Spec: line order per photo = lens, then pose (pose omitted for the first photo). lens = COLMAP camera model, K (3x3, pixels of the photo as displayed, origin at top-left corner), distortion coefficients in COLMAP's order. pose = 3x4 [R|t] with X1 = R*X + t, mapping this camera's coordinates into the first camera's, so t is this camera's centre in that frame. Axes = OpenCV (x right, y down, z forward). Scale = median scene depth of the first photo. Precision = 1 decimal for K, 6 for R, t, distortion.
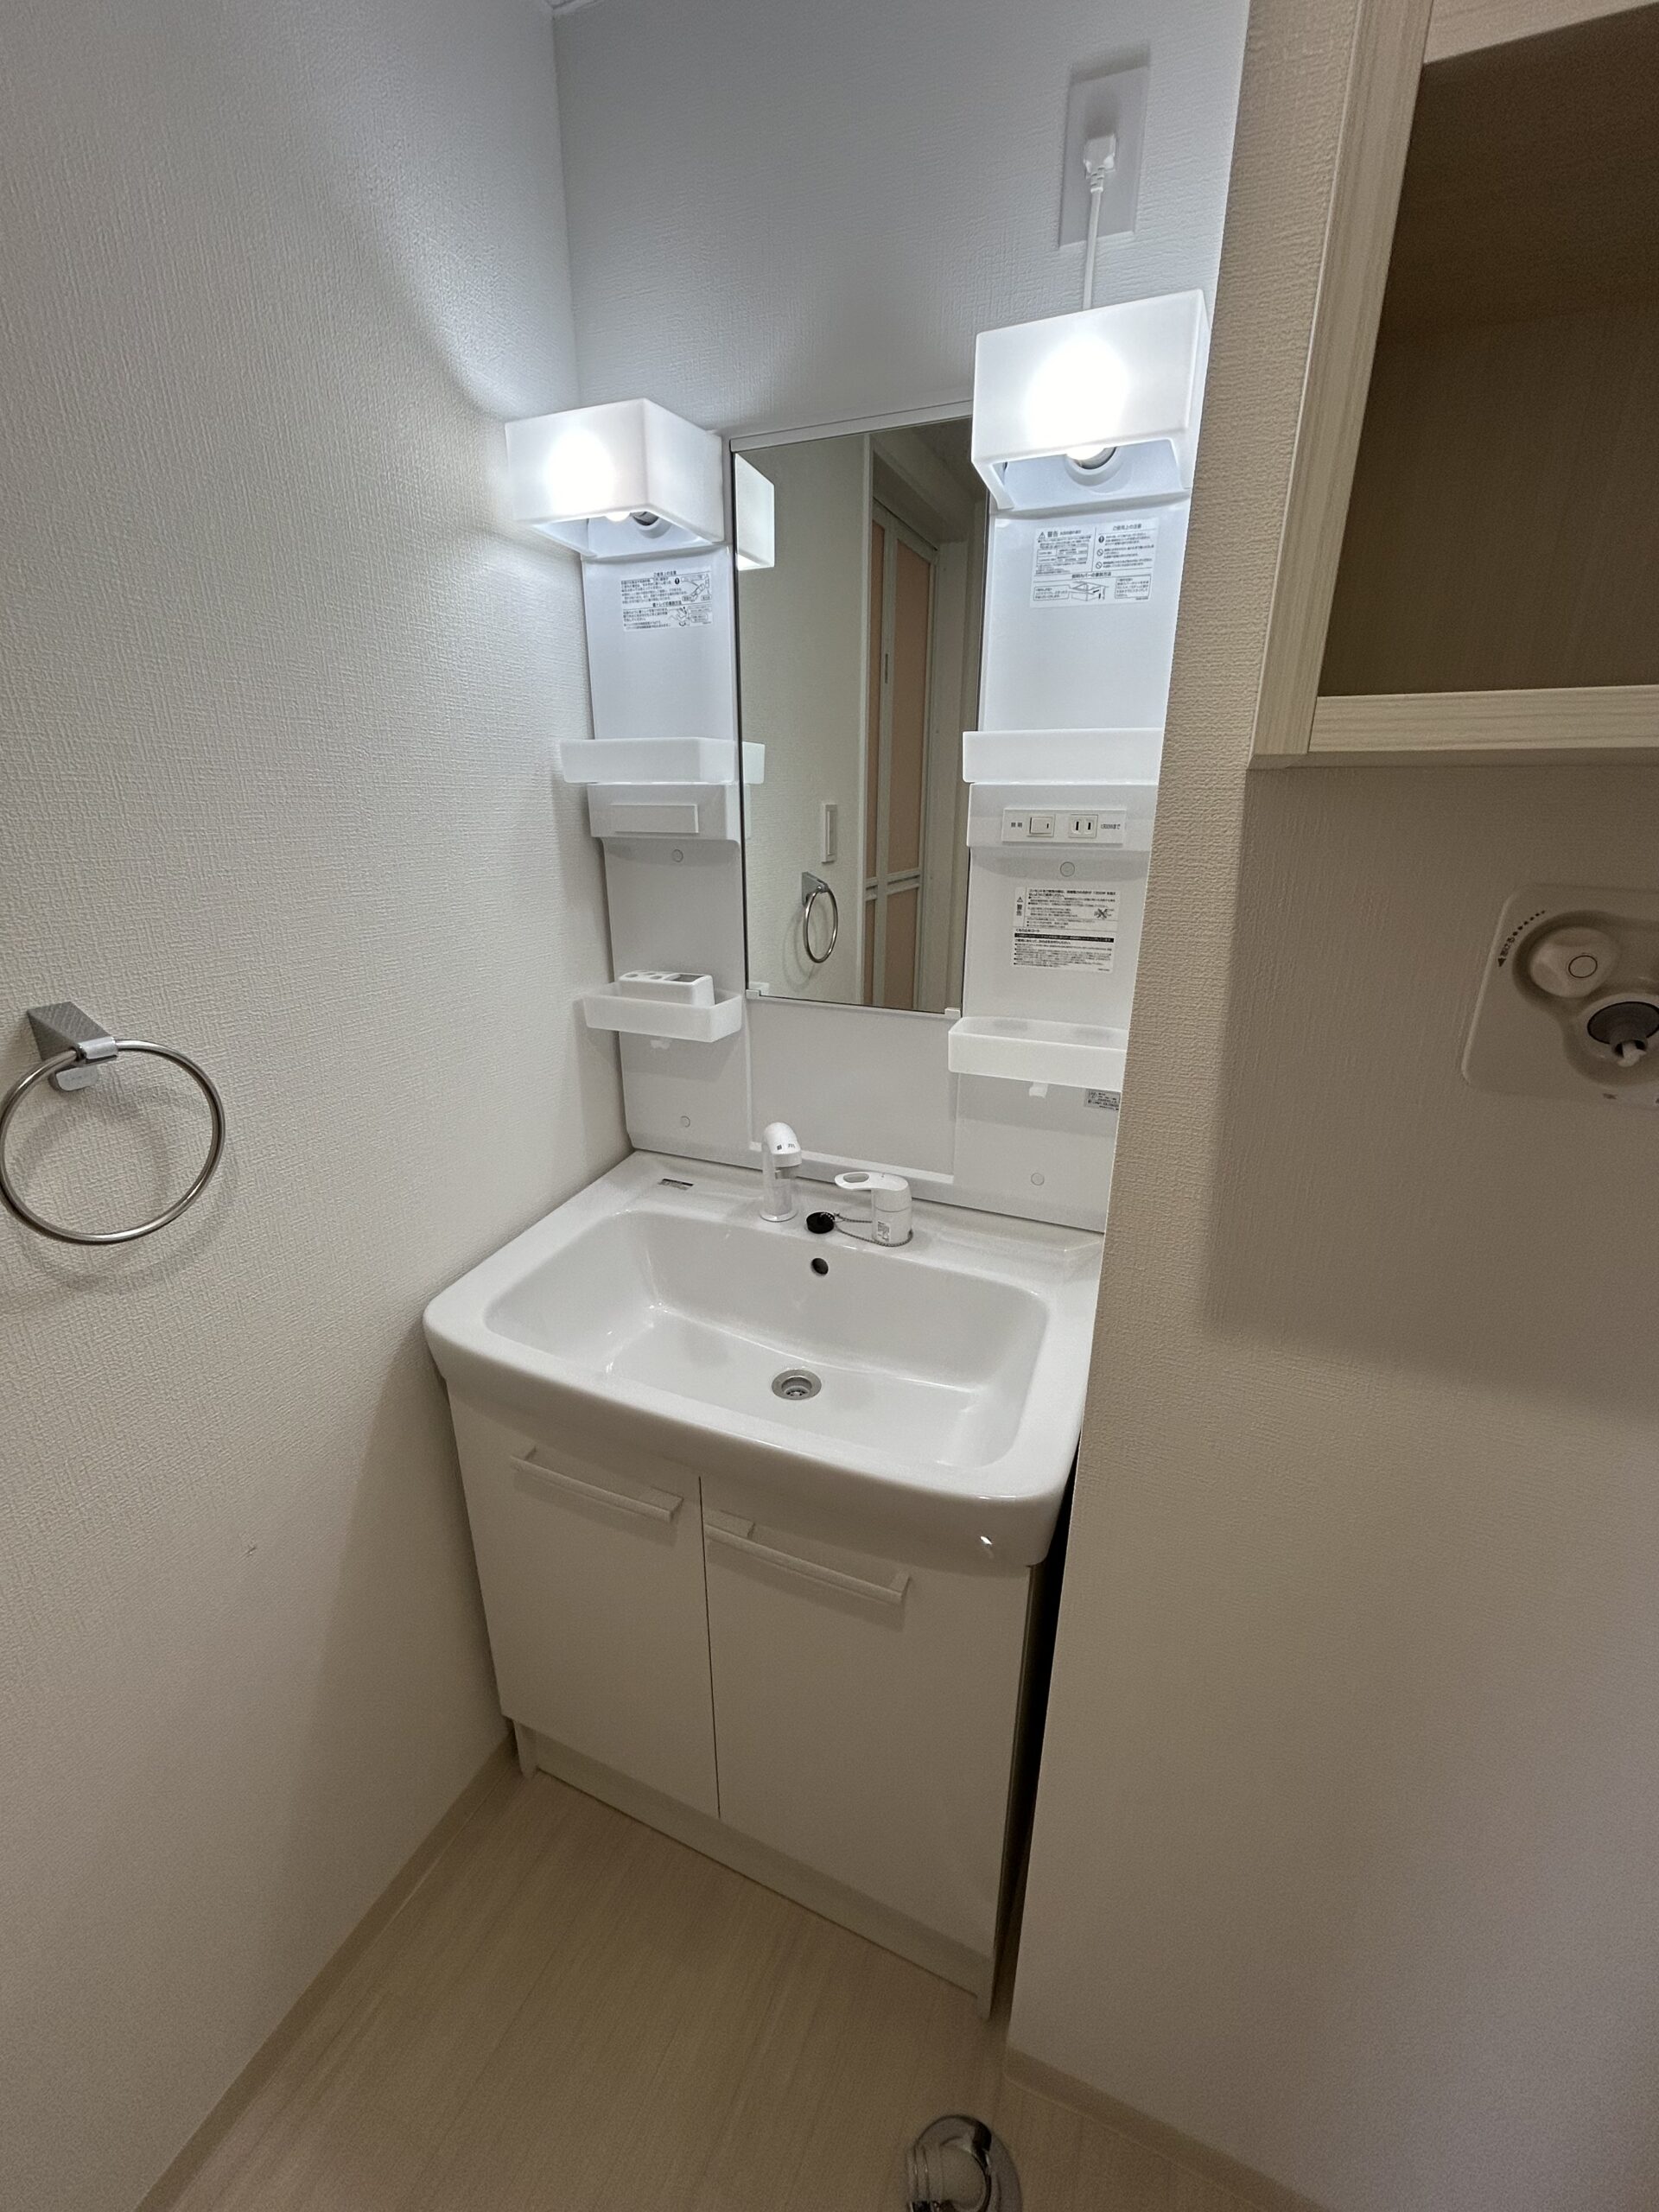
lens RADIAL K [[890.4, 0, 832.5], [0, 890.4, 1104.8], [0, 0, 1]] dist [-0.002400, 0.000177]
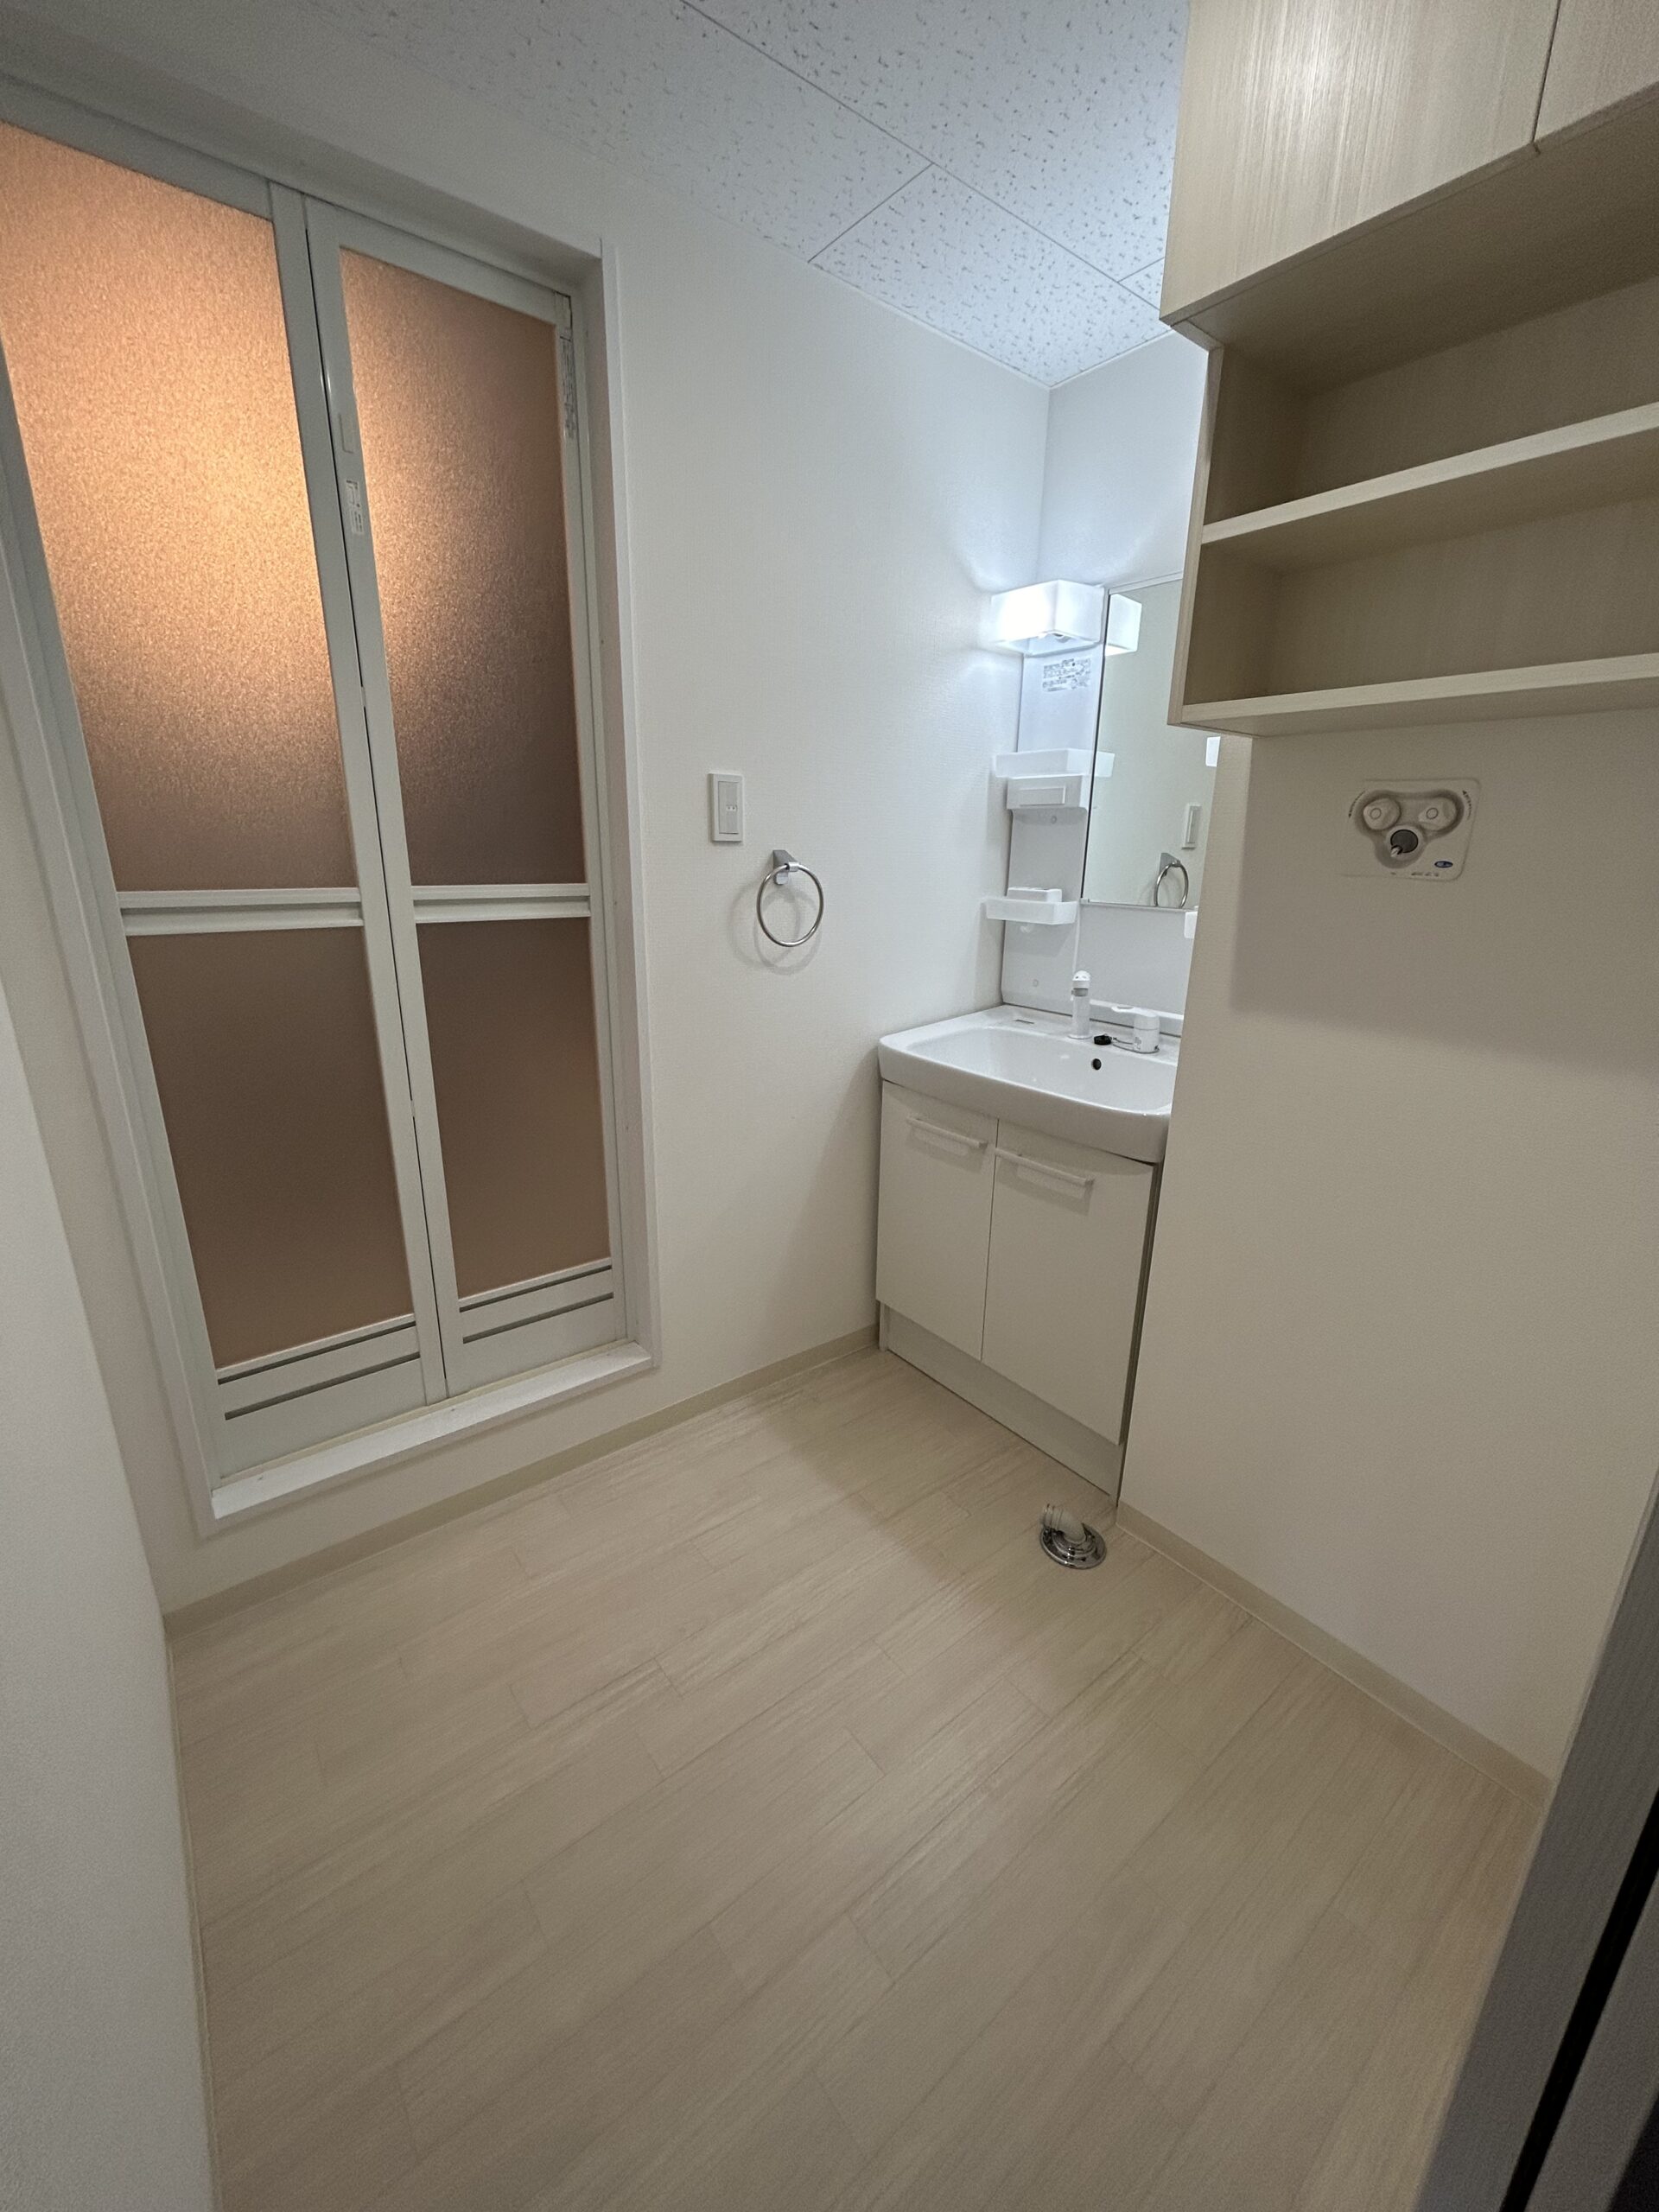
lens RADIAL K [[890.4, 0, 828.3], [0, 890.4, 1106.1], [0, 0, 1]] dist [-0.002400, 0.000177]
pose [[0.877395, 0.146520, -0.456848, 0.329937], [-0.168450, 0.985682, -0.007389, 0.373019], [0.449225, 0.083439, 0.889514, -0.718089]]
